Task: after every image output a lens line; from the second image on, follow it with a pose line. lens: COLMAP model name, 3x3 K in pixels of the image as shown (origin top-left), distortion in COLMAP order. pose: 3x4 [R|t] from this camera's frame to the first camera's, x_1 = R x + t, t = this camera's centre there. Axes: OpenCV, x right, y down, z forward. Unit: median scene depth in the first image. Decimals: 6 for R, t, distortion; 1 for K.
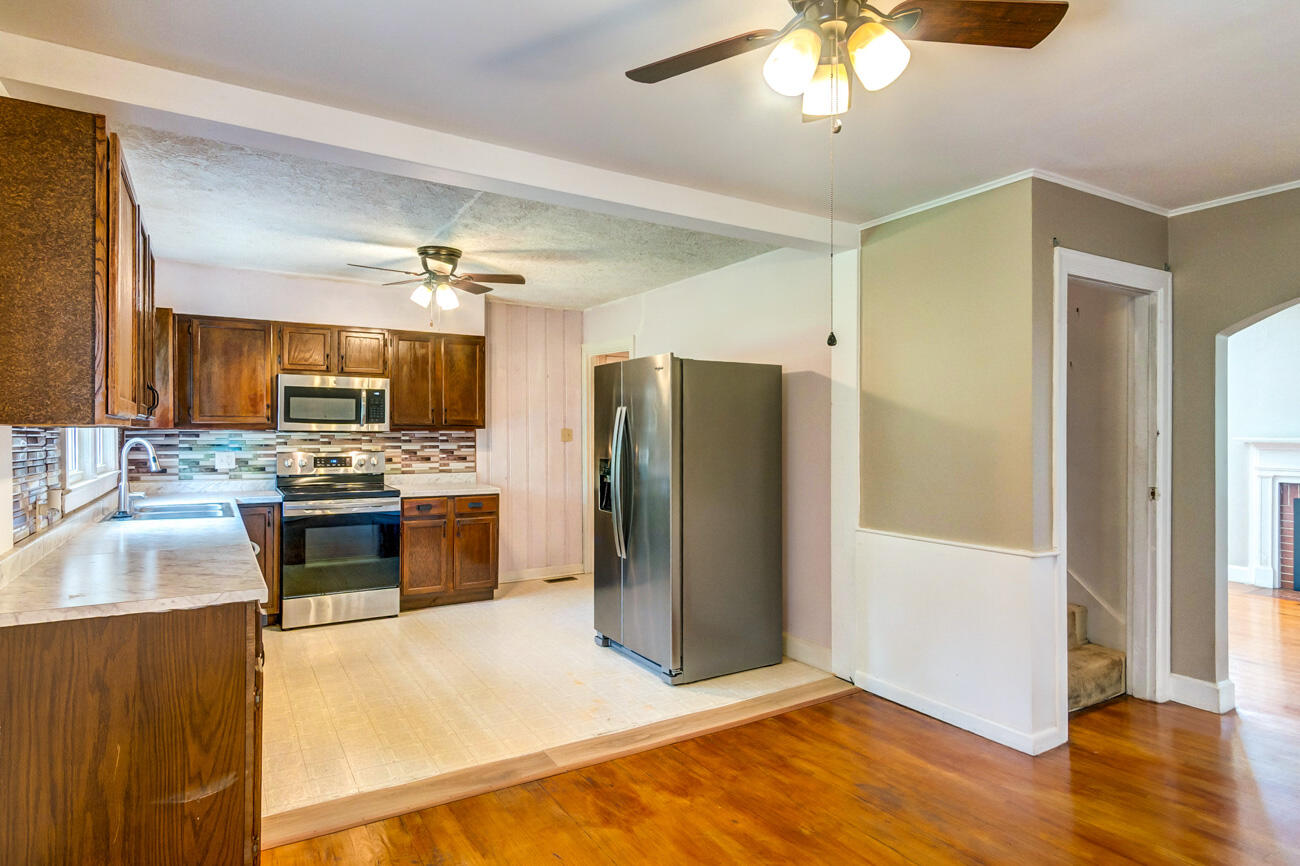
lens RADIAL K [[700.1, 0, 636.7], [0, 700.1, 439.5], [0, 0, 1]] dist [0.006199, 0.001630]
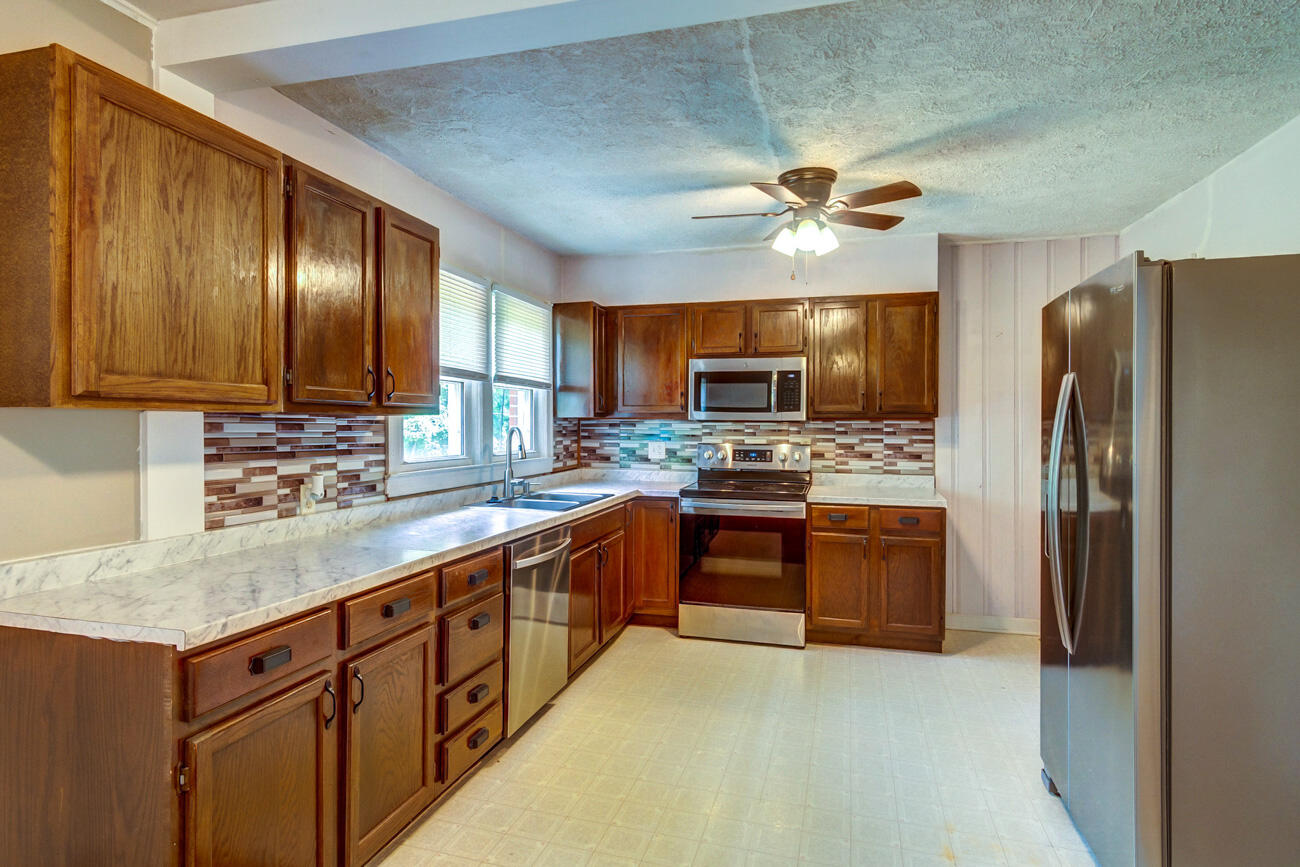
lens RADIAL K [[700.1, 0, 650.5], [0, 700.1, 430.1], [0, 0, 1]] dist [0.006199, 0.001630]
pose [[0.691209, 0.007717, -0.722614, 0.120129], [-0.009266, 0.999955, 0.001815, -0.000593], [0.722595, 0.005441, 0.691250, 0.309966]]
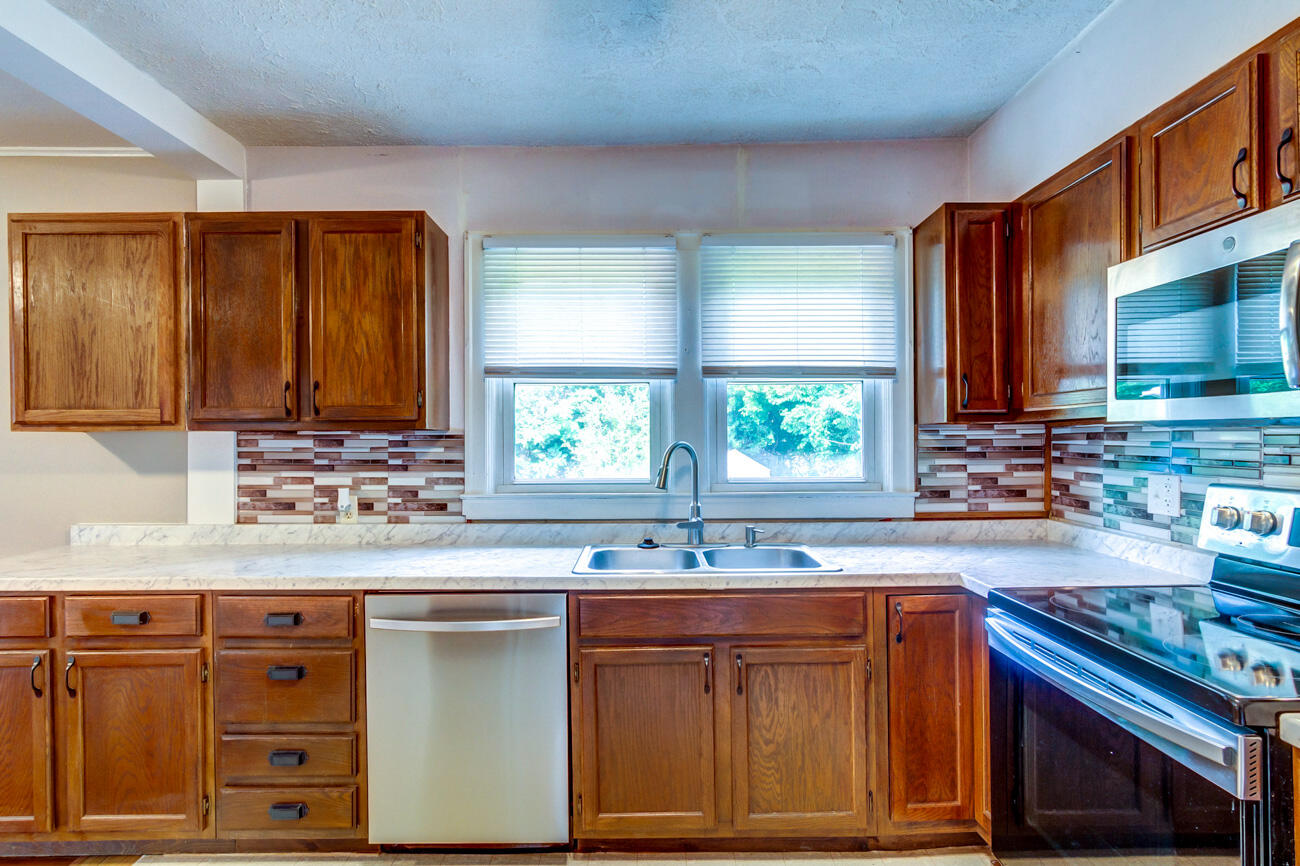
lens RADIAL K [[700.1, 0, 646.6], [0, 700.1, 440.7], [0, 0, 1]] dist [0.006199, 0.001630]
pose [[-0.514841, 0.004248, -0.857275, -0.067230], [-0.002129, 0.999978, 0.006234, -0.004886], [0.857283, 0.005035, -0.514821, 0.947026]]
